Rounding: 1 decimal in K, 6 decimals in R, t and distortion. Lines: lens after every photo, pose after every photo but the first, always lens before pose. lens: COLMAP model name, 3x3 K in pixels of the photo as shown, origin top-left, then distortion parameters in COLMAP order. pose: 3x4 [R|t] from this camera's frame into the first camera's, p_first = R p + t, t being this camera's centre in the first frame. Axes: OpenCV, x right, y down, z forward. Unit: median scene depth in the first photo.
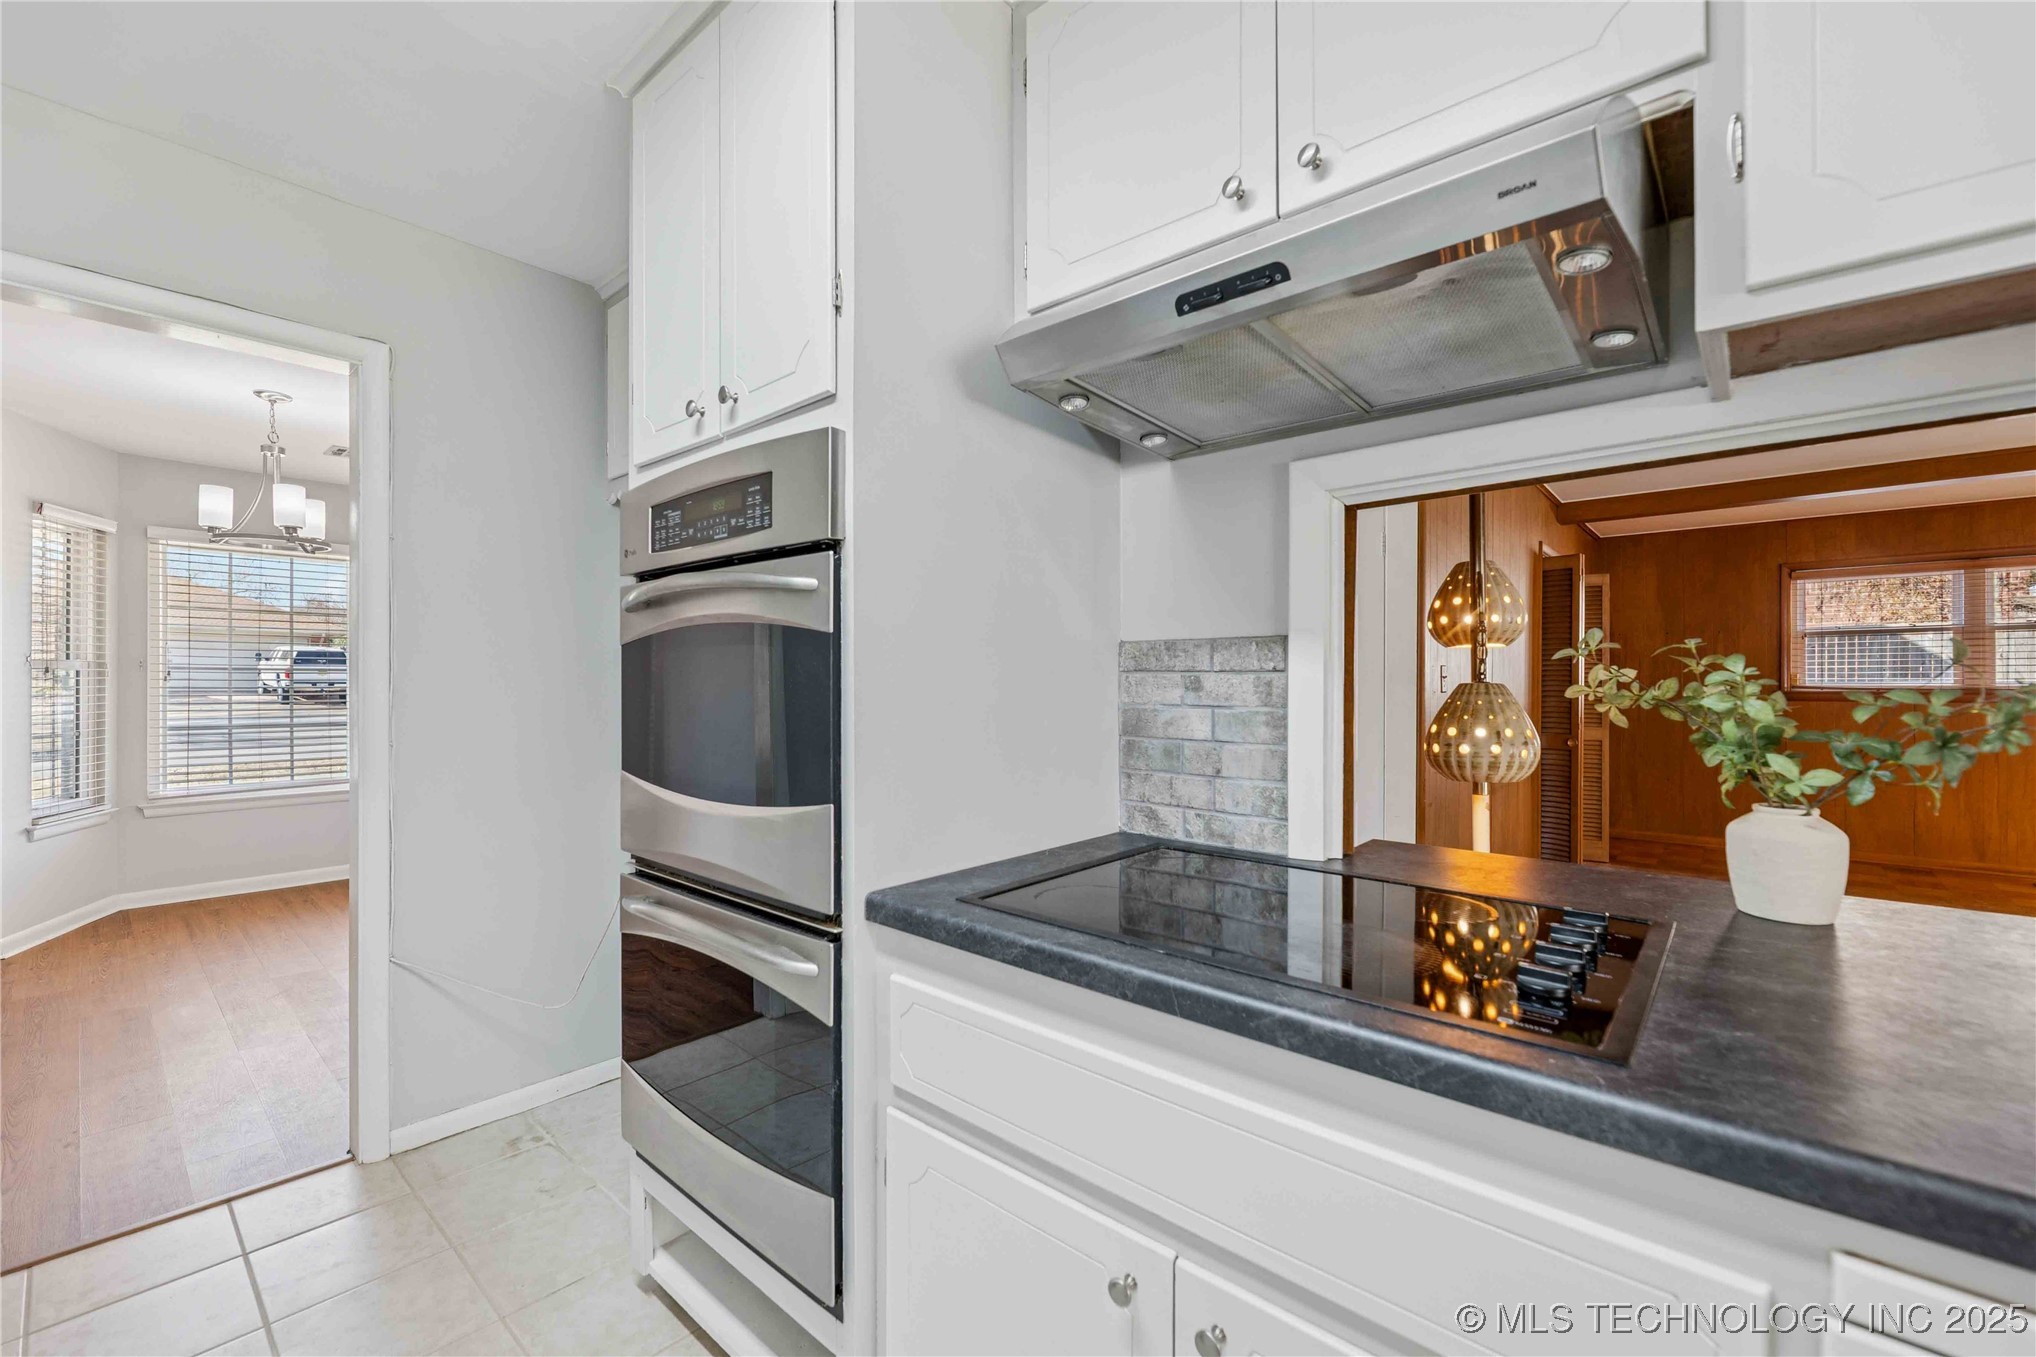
lens RADIAL K [[833.3, 0, 1016.8], [0, 833.3, 686.9], [0, 0, 1]] dist [-0.003185, -0.000222]
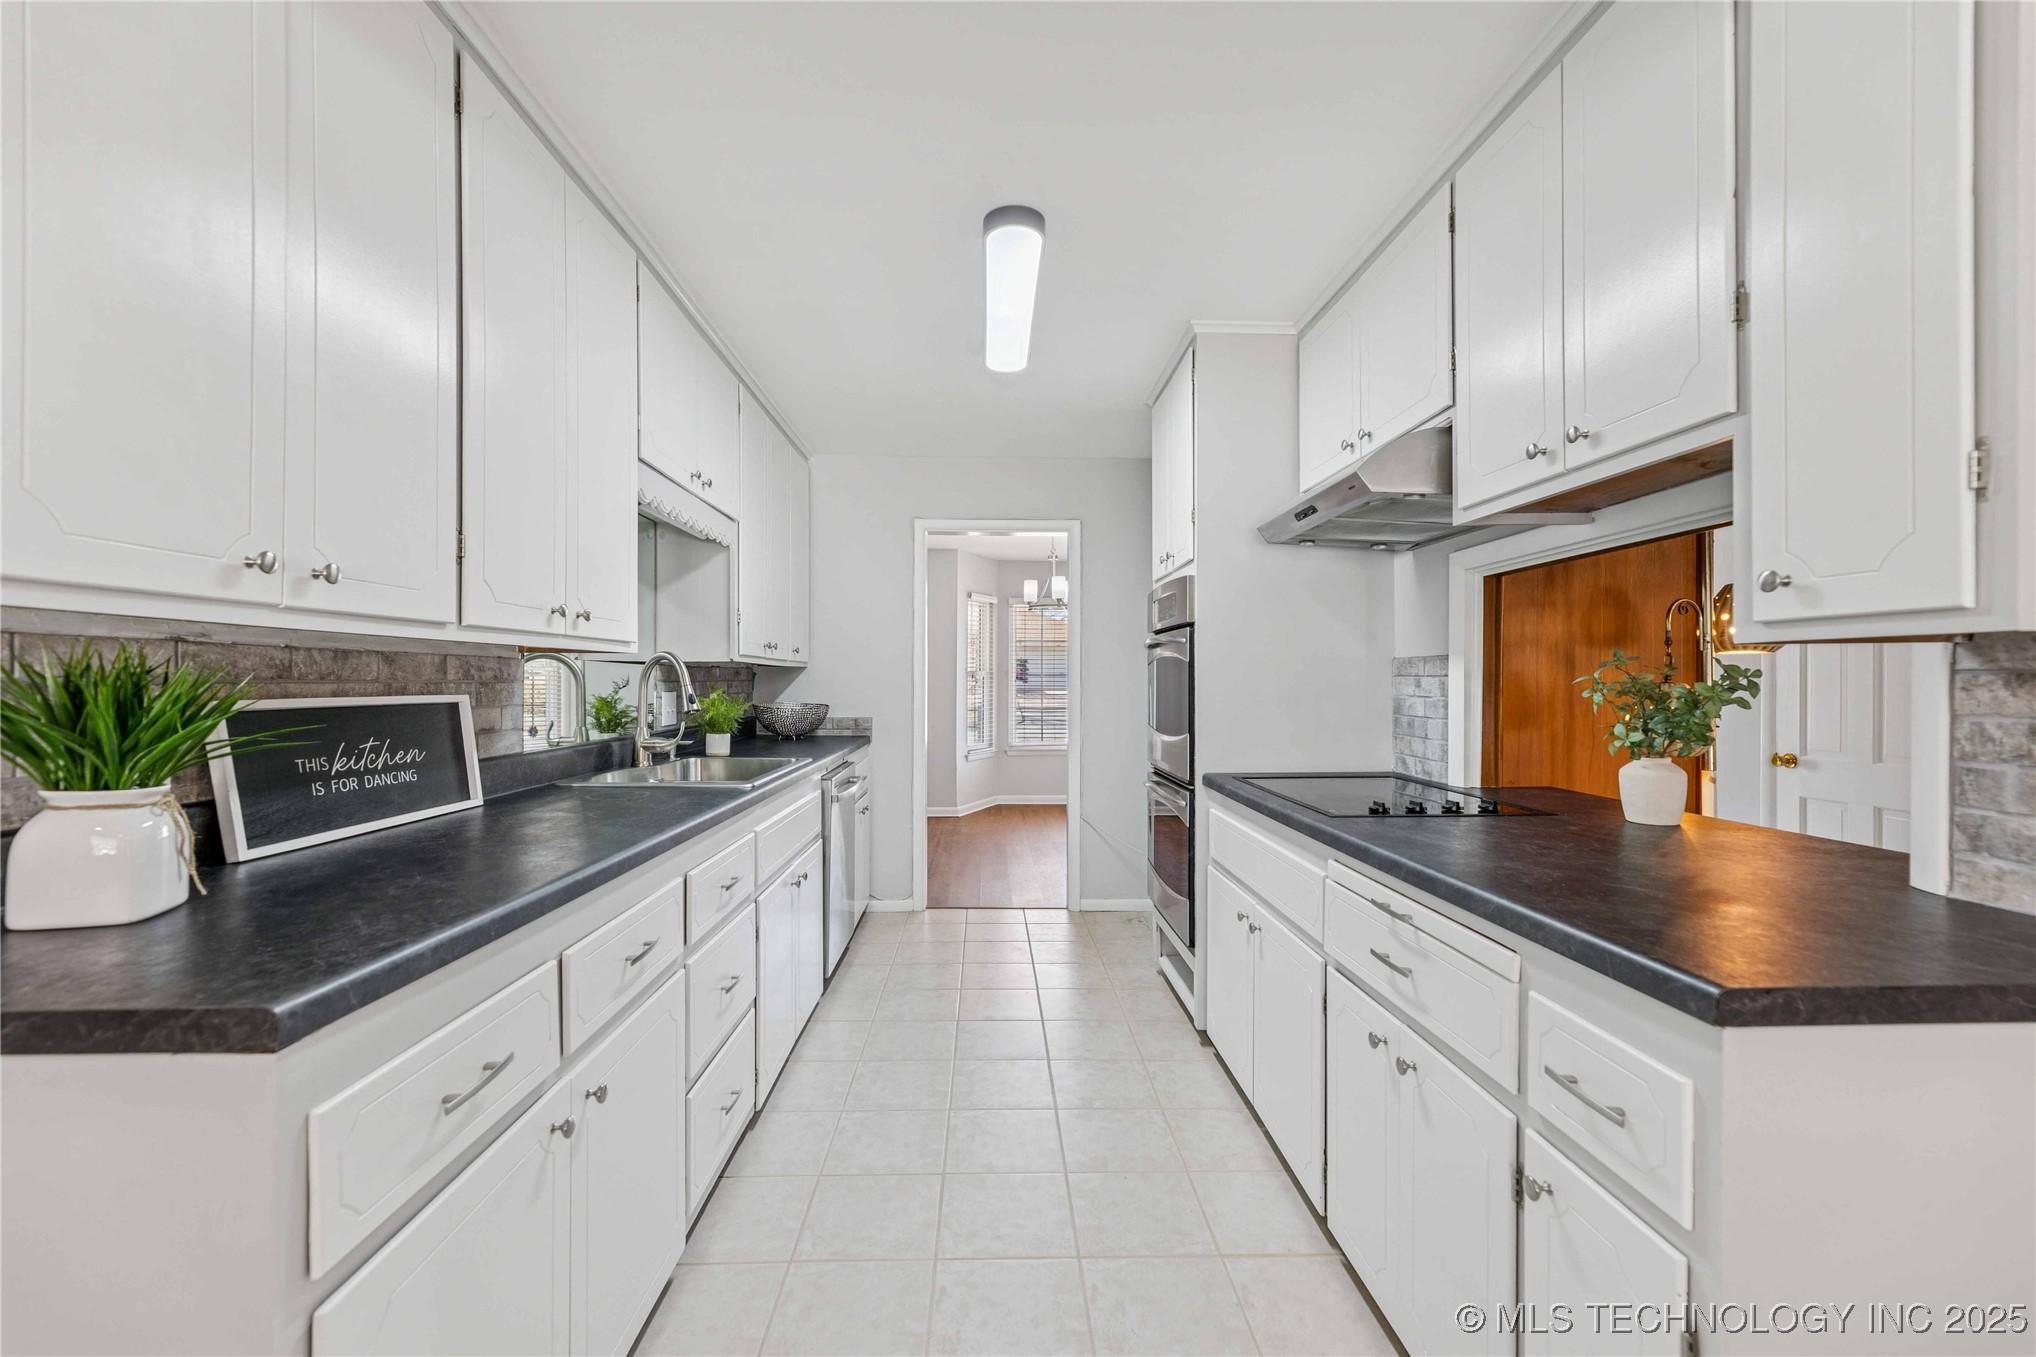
lens RADIAL K [[833.3, 0, 1012.9], [0, 833.3, 682.8], [0, 0, 1]] dist [-0.003185, -0.000222]
pose [[0.685199, -0.001176, -0.728355, 0.894861], [-0.001224, 0.999995, -0.002766, 0.001075], [0.728355, 0.002786, 0.685195, -0.762602]]
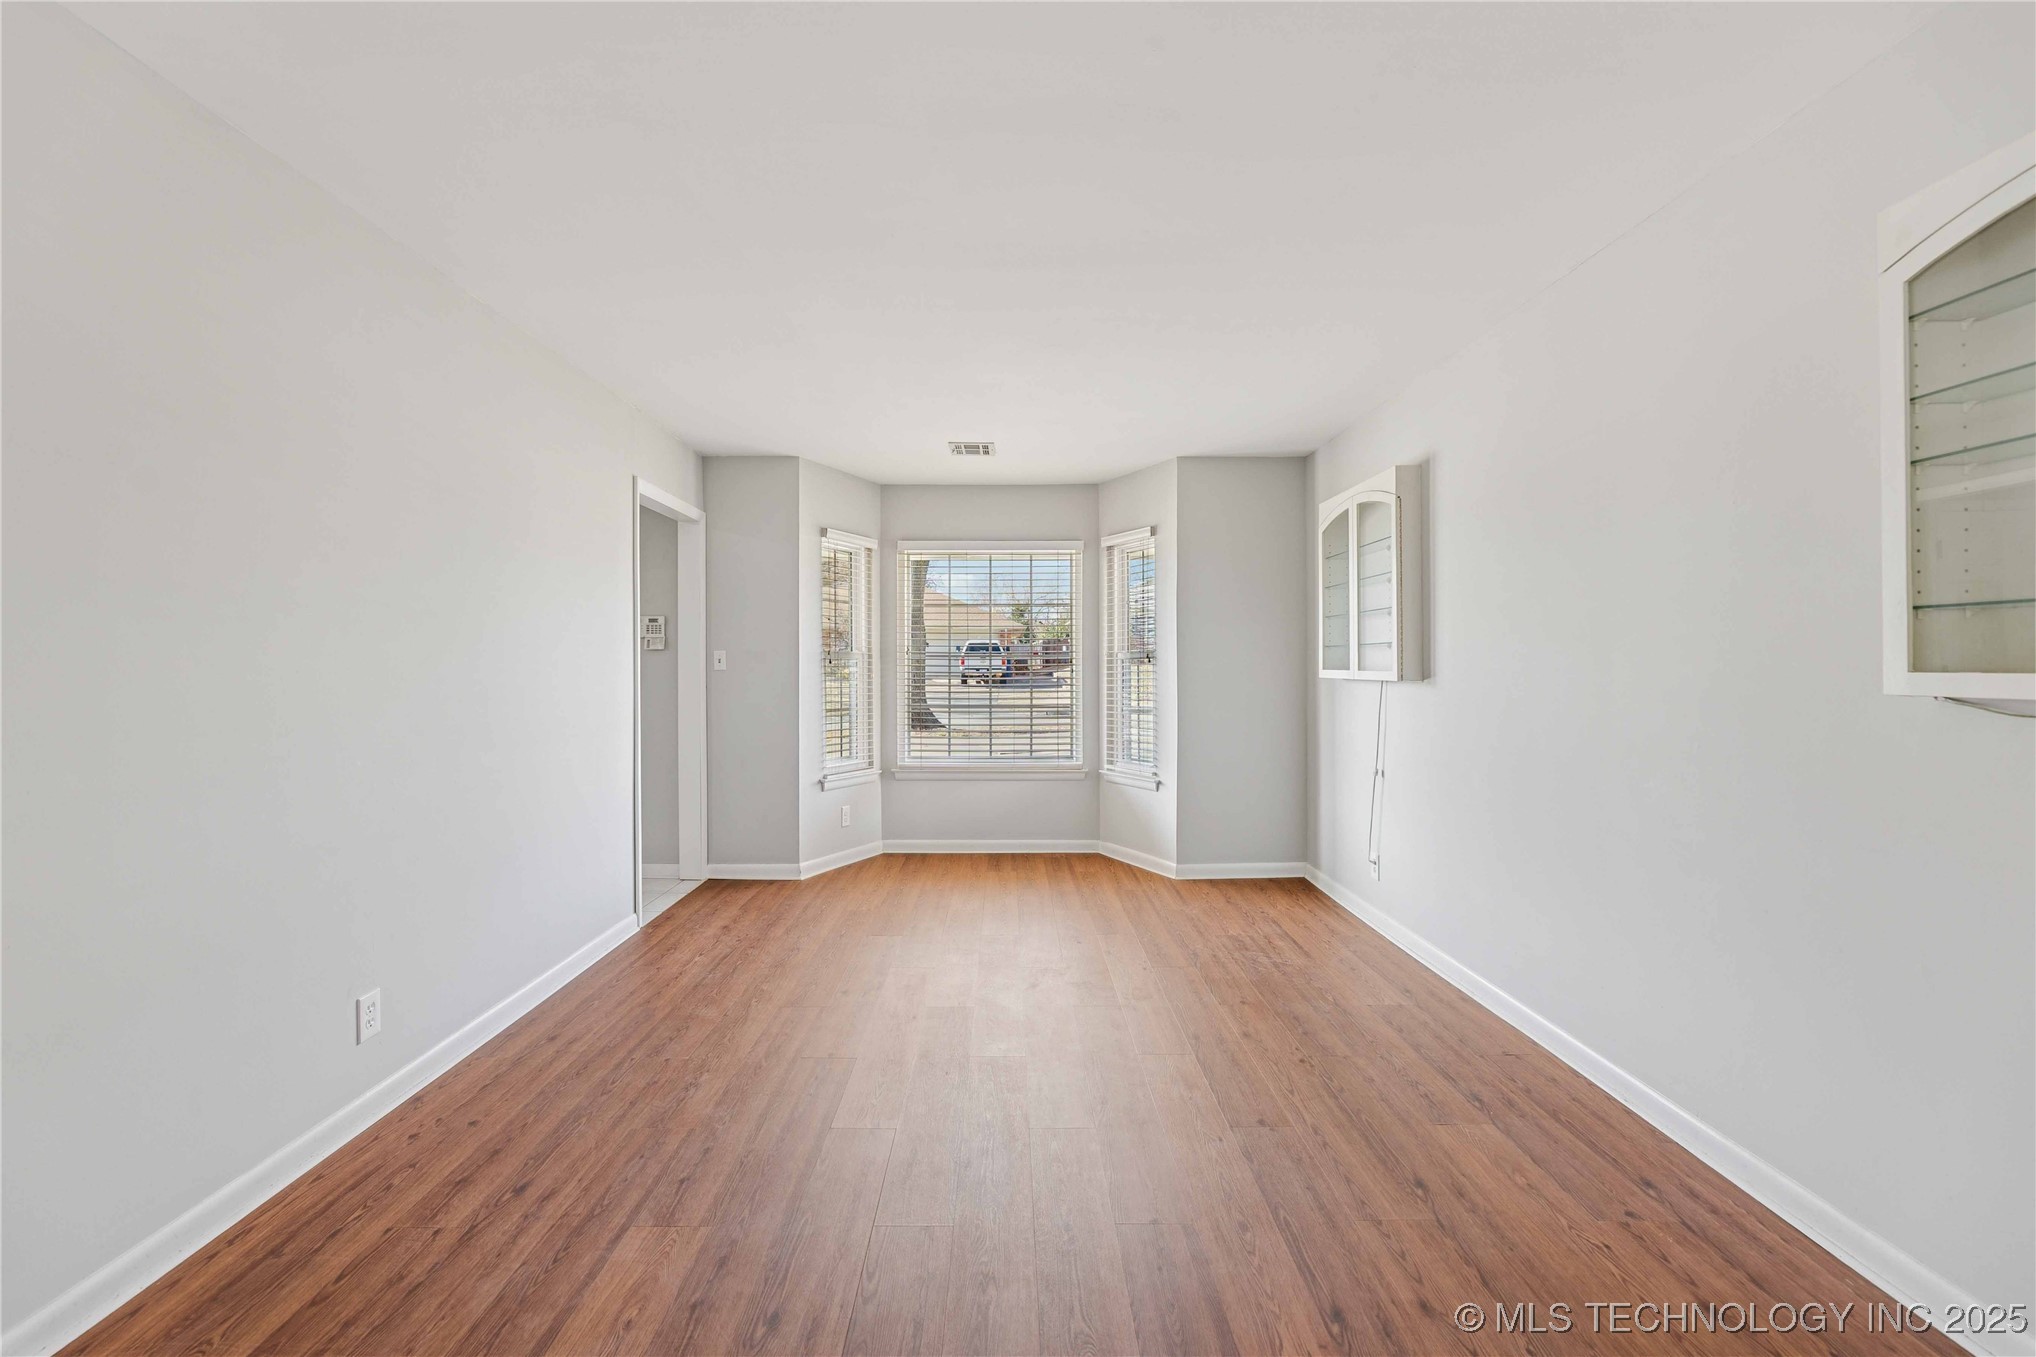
lens RADIAL K [[833.3, 0, 1023.7], [0, 833.3, 677.9], [0, 0, 1]] dist [-0.003185, -0.000222]
pose [[0.693785, 0.006552, -0.720152, -0.076289], [-0.005811, 0.999977, 0.003500, 0.006029], [0.720159, 0.001757, 0.693807, 0.803333]]
